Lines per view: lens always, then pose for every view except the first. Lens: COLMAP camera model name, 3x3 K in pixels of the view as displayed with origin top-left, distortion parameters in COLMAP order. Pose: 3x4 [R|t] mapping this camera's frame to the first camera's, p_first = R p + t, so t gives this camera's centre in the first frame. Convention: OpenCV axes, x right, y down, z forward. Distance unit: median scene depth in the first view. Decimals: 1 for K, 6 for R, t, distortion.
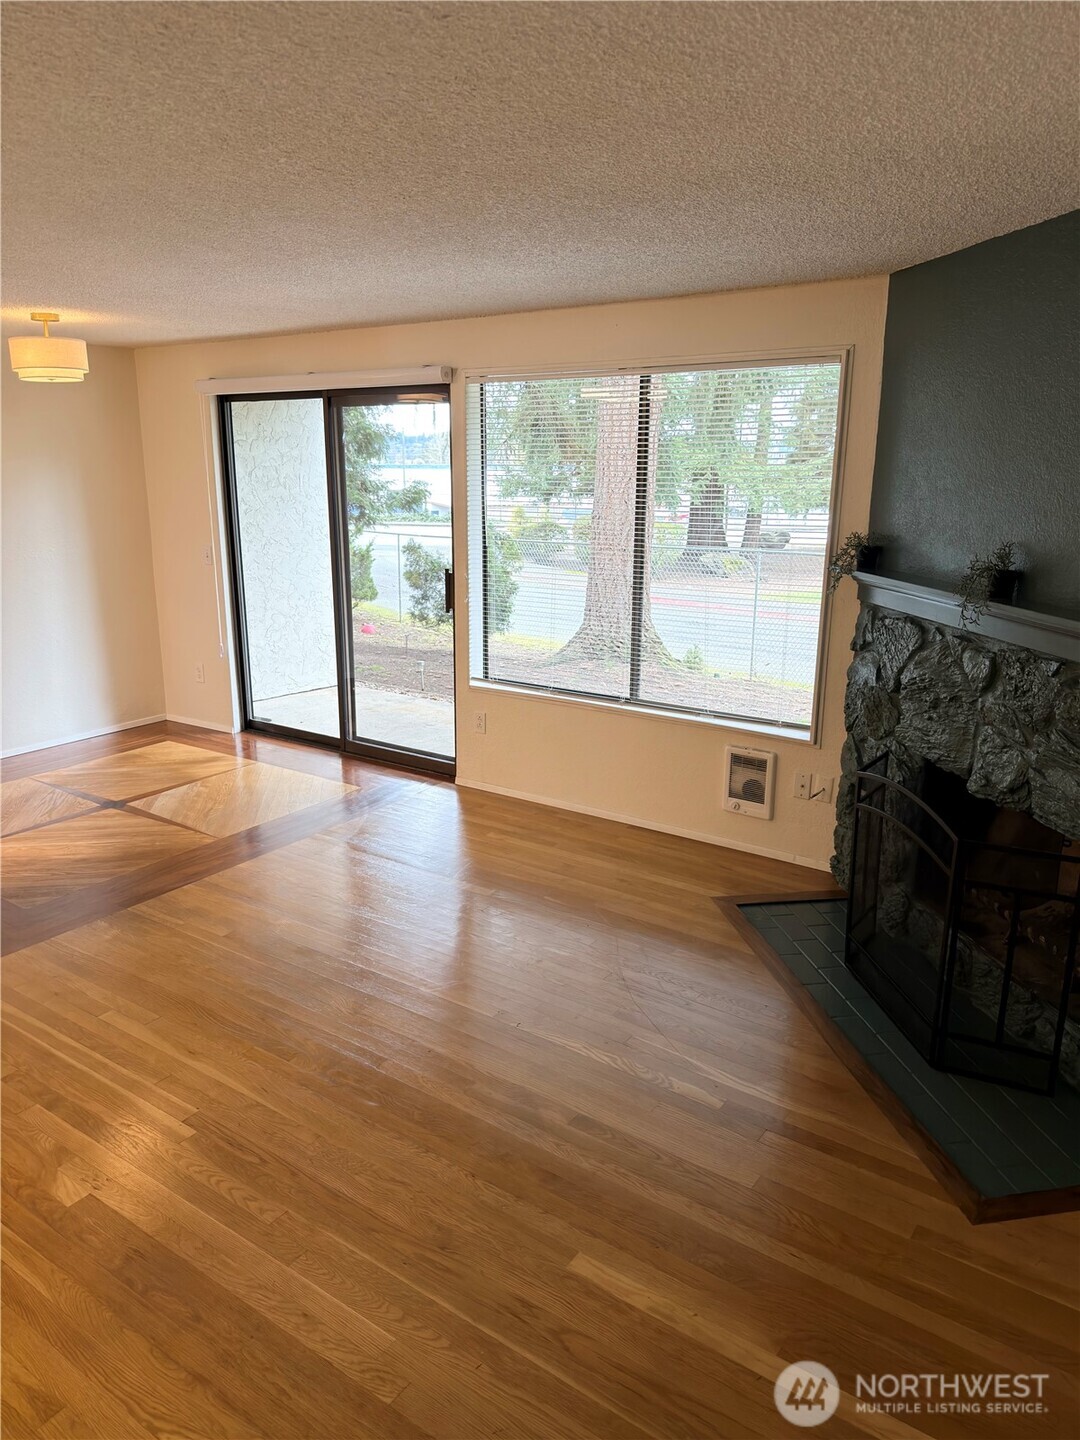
lens RADIAL K [[1011.5, 0, 540.0], [0, 1011.5, 720.0], [0, 0, 1]] dist [0.097399, -0.138876]
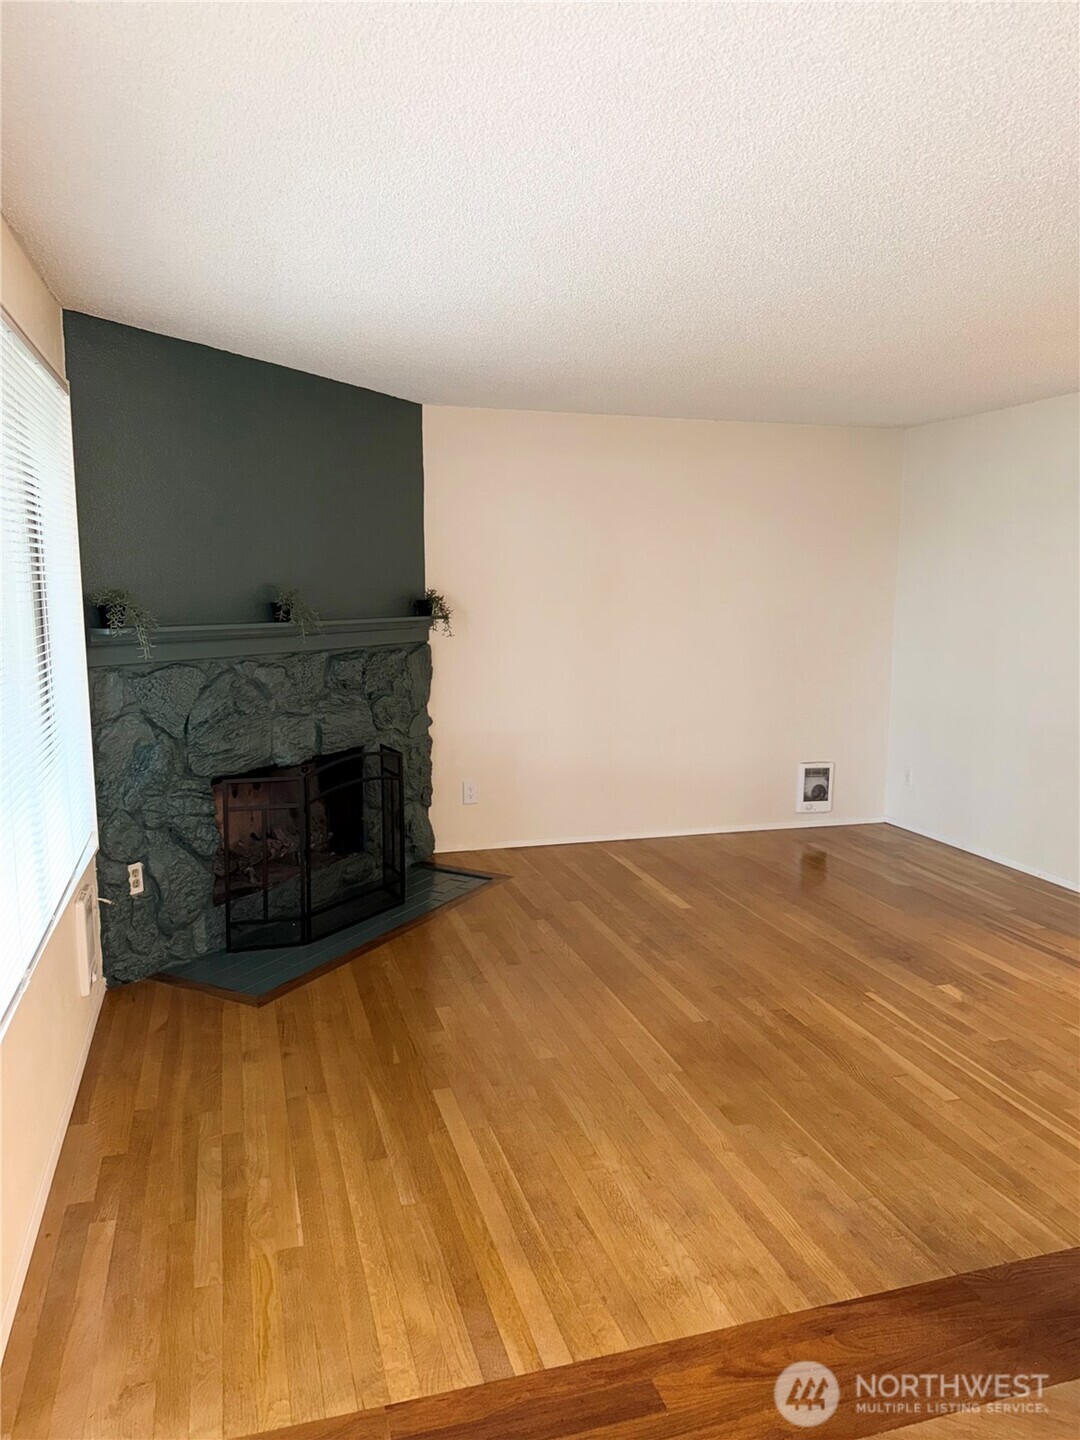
lens RADIAL K [[1028.3, 0, 540.0], [0, 1028.3, 720.0], [0, 0, 1]] dist [-0.051375, 0.001078]
pose [[-0.782802, -0.088692, 0.615918, -0.913524], [0.155690, 0.930396, 0.331850, -0.522036], [-0.602480, 0.355665, -0.714507, 2.363068]]
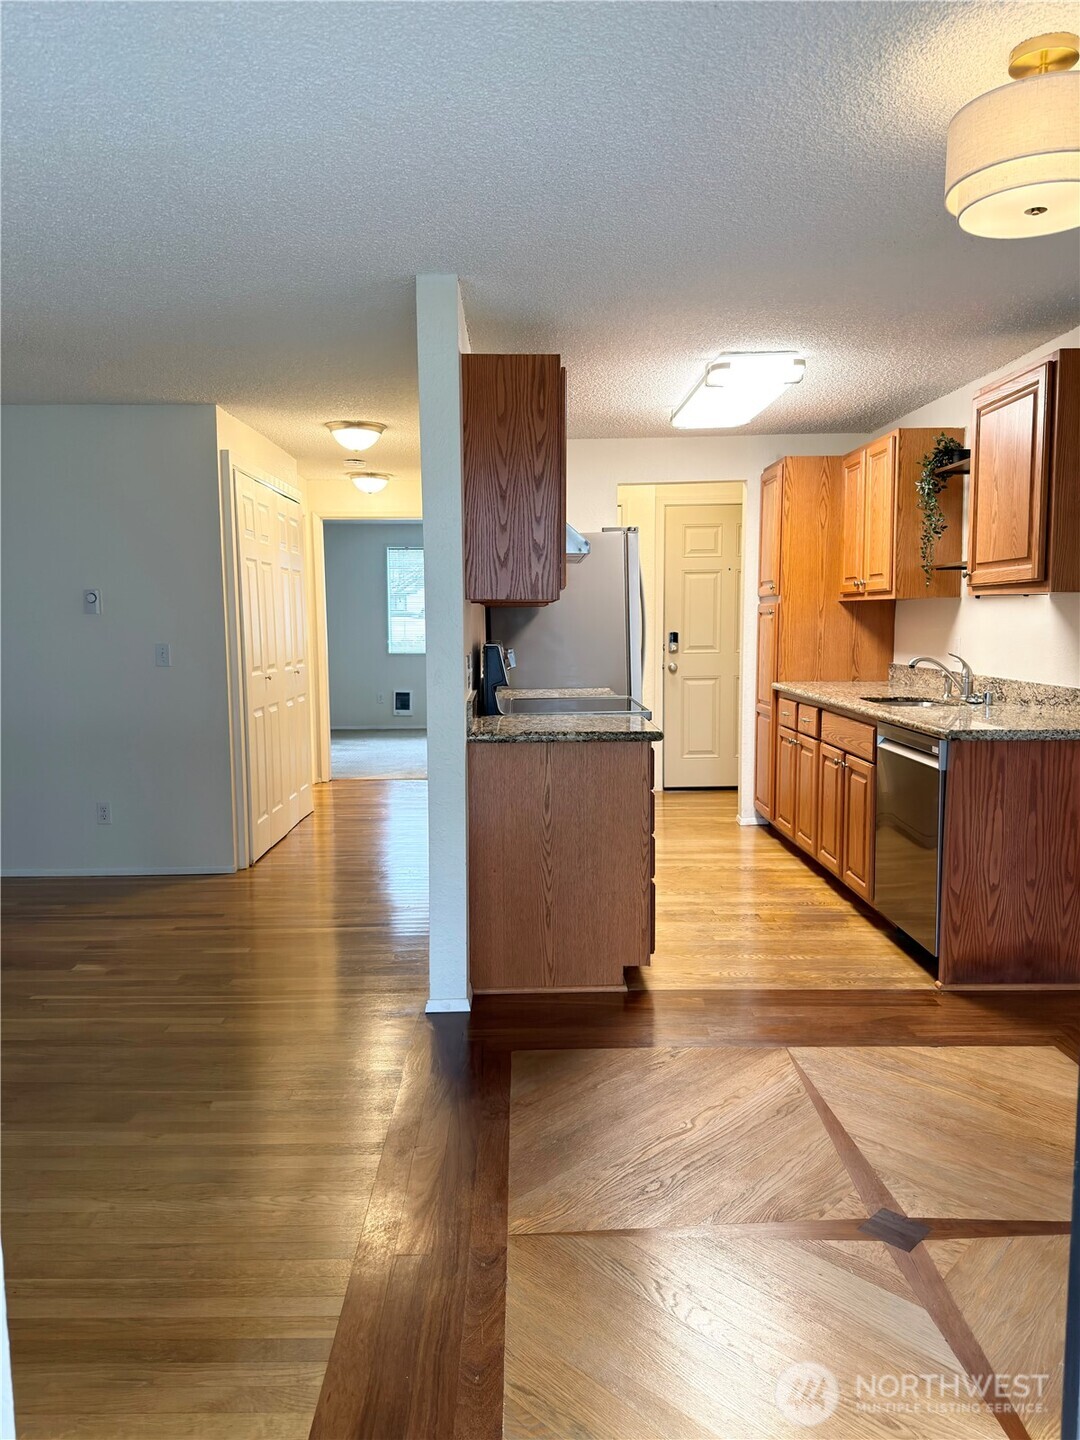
lens RADIAL K [[1011.5, 0, 540.0], [0, 1011.5, 720.0], [0, 0, 1]] dist [0.097399, -0.138876]
pose [[-0.809792, 0.063743, -0.583244, -0.124720], [-0.146610, 0.940560, 0.306352, -0.494952], [0.568104, 0.333591, -0.752313, 2.525360]]
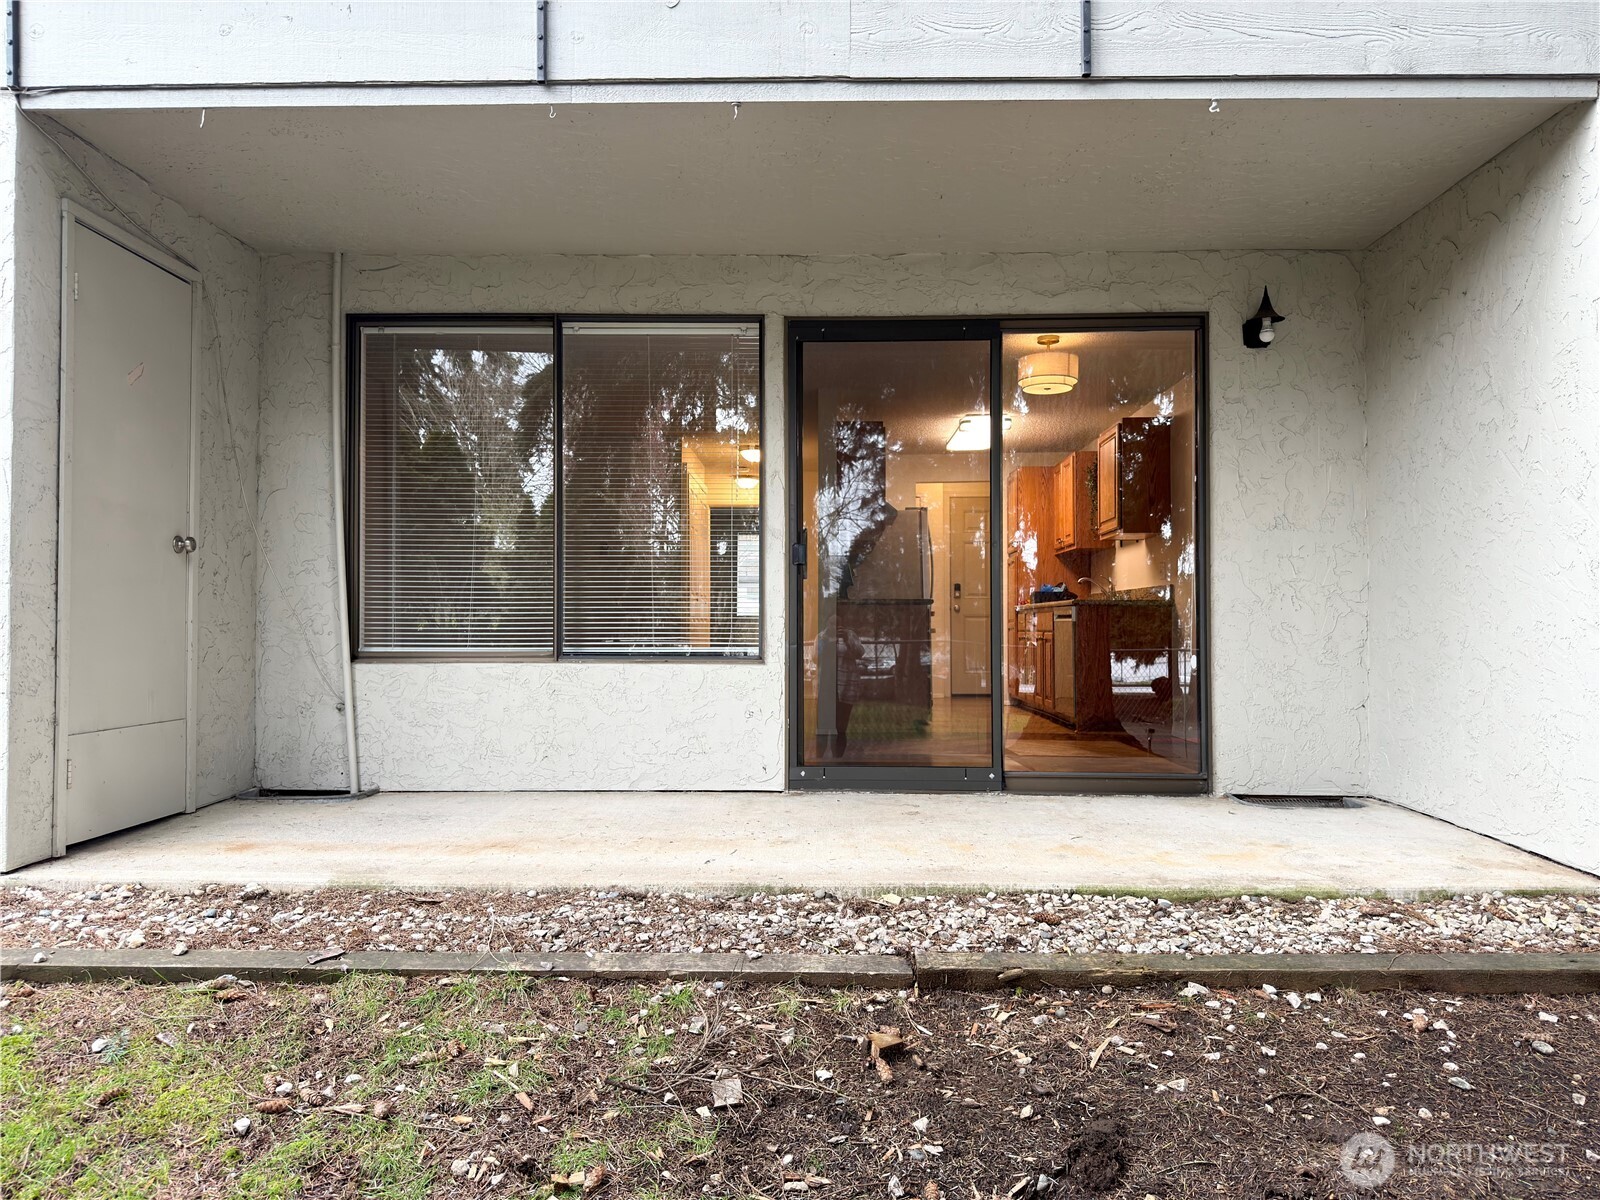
lens RADIAL K [[1123.9, 0, 800.0], [0, 1123.9, 600.0], [0, 0, 1]] dist [0.097399, -0.138876]
pose [[-0.832259, -0.009830, -0.554300, 0.769663], [-0.142149, 0.970201, 0.196225, -0.619031], [0.535853, 0.242104, -0.808855, 3.654260]]
